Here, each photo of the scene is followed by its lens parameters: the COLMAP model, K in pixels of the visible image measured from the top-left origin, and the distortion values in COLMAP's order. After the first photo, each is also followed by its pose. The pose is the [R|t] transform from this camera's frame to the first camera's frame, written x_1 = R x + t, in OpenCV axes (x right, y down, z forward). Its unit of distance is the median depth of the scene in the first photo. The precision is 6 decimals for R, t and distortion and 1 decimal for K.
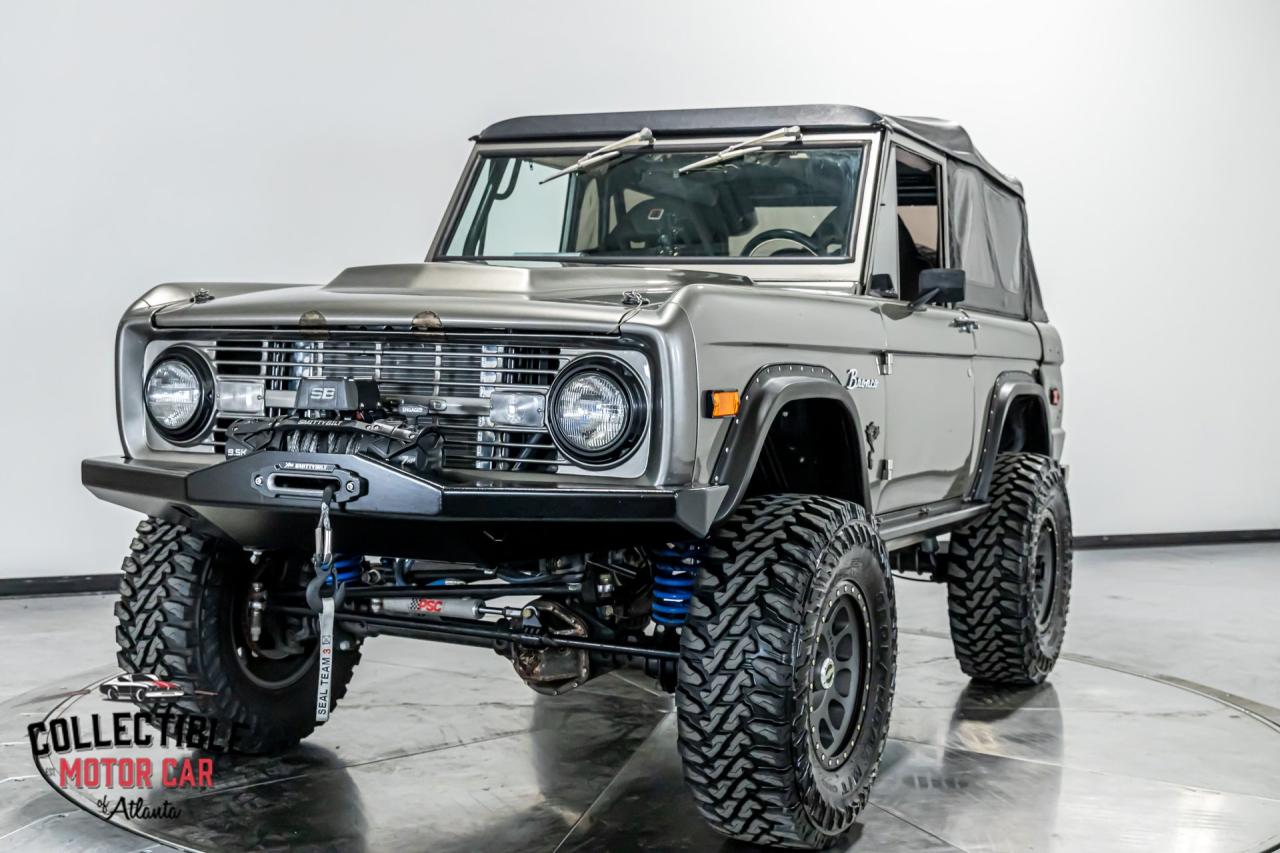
lens RADIAL K [[1626.2, 0, 640.0], [0, 1626.2, 426.5], [0, 0, 1]] dist [-0.001783, -0.014612]
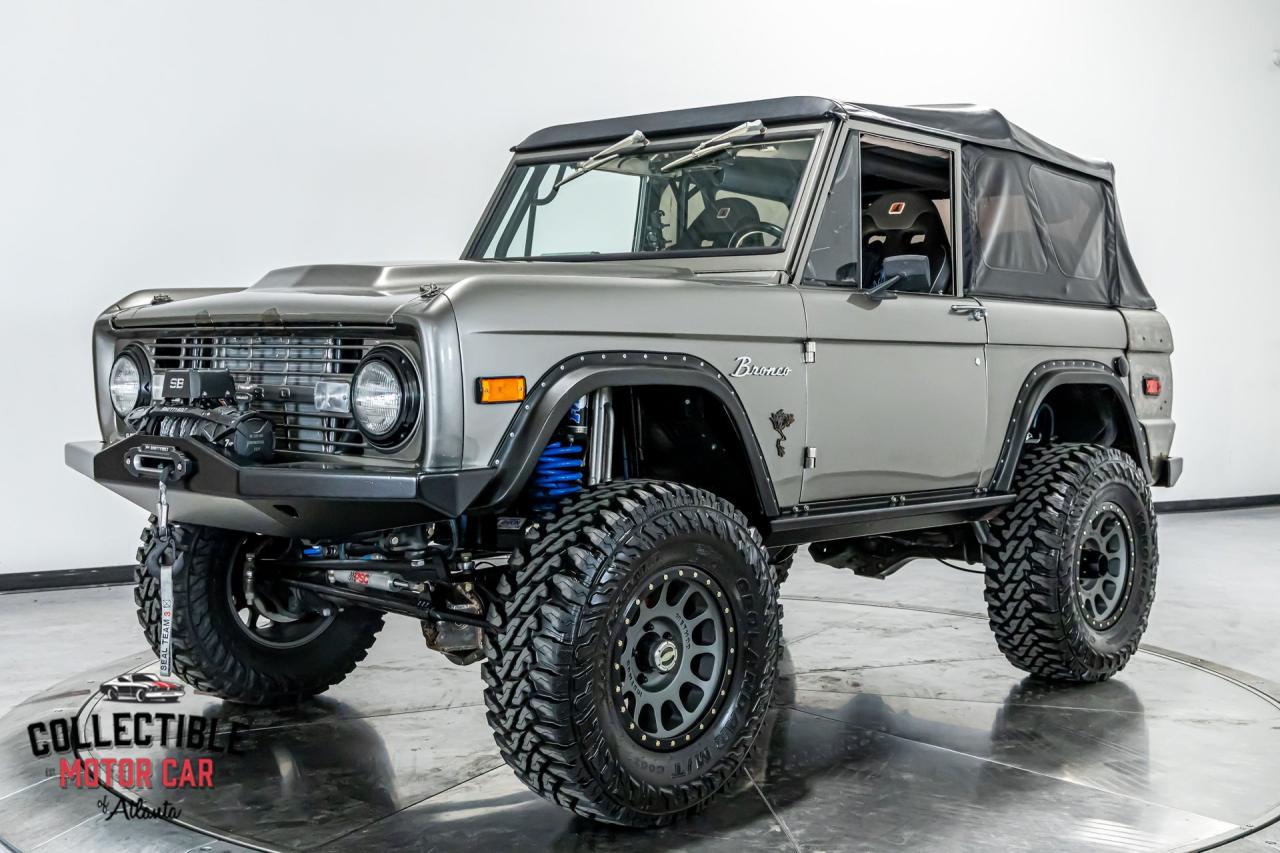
lens RADIAL K [[1505.4, 0, 640.0], [0, 1505.4, 426.5], [0, 0, 1]] dist [0.010766, 0.007372]
pose [[0.955087, 0.001514, -0.296323, 0.375404], [-0.000563, 0.999994, 0.003295, 0.005102], [0.296326, -0.002980, 0.955082, 0.093610]]
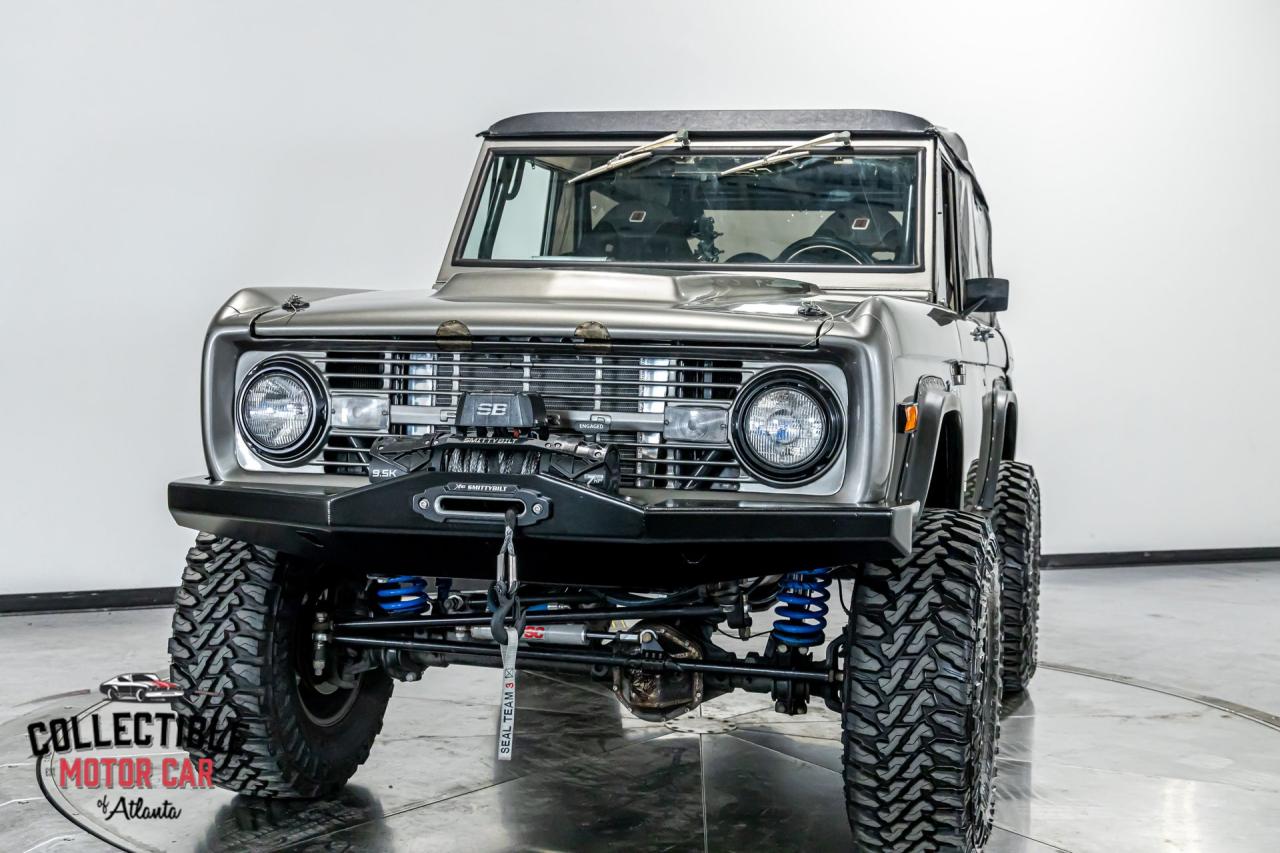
lens RADIAL K [[1681.1, 0, 640.0], [0, 1681.1, 426.5], [0, 0, 1]] dist [0.012792, -0.027606]
pose [[0.983818, -0.007544, 0.179009, -0.256788], [0.007945, 0.999967, -0.001523, -0.007567], [-0.178992, 0.002921, 0.983846, 0.030590]]
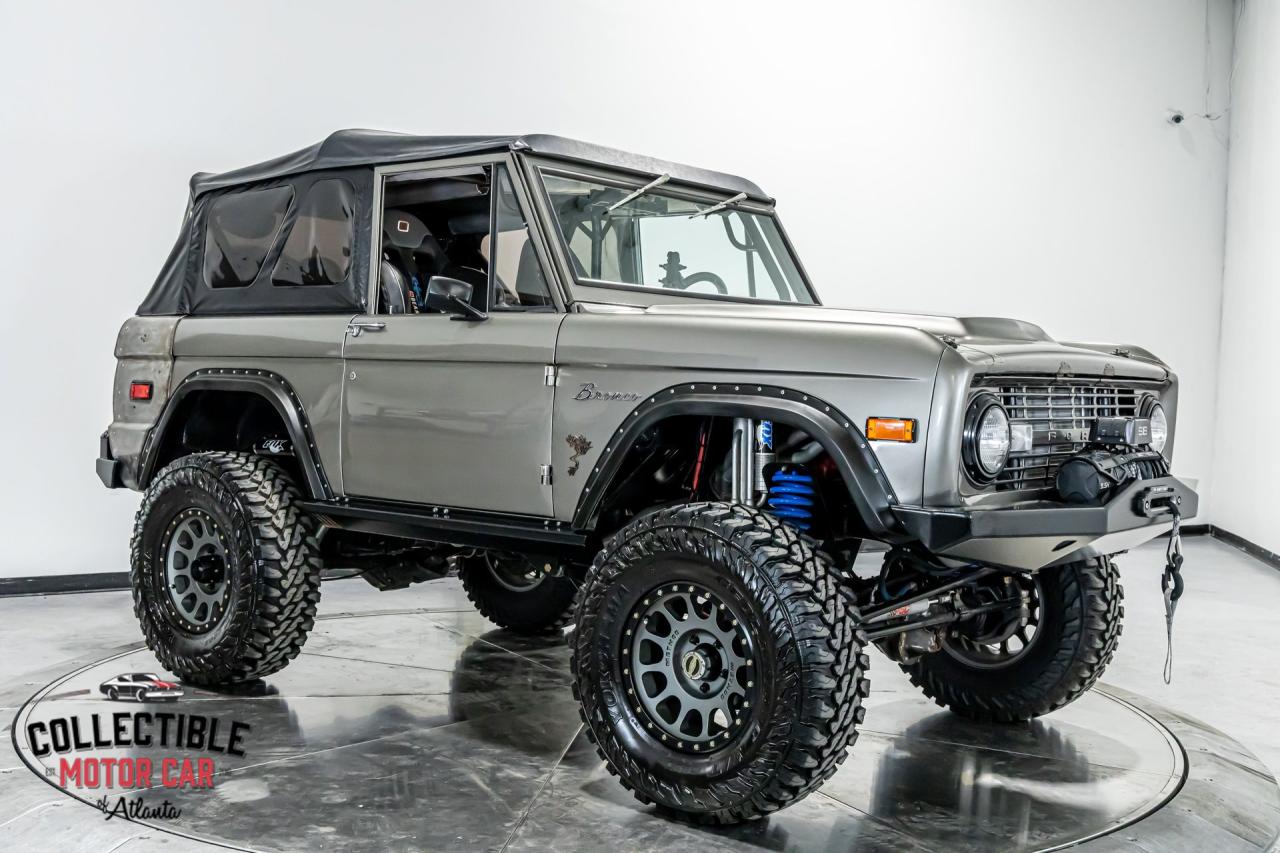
lens RADIAL K [[1460.2, 0, 640.0], [0, 1460.2, 426.5], [0, 0, 1]] dist [0.015447, -0.001124]
pose [[0.234742, -0.053114, 0.970606, -1.253960], [0.019427, 0.998563, 0.049946, -0.079456], [-0.971864, 0.007132, 0.235436, 1.004070]]
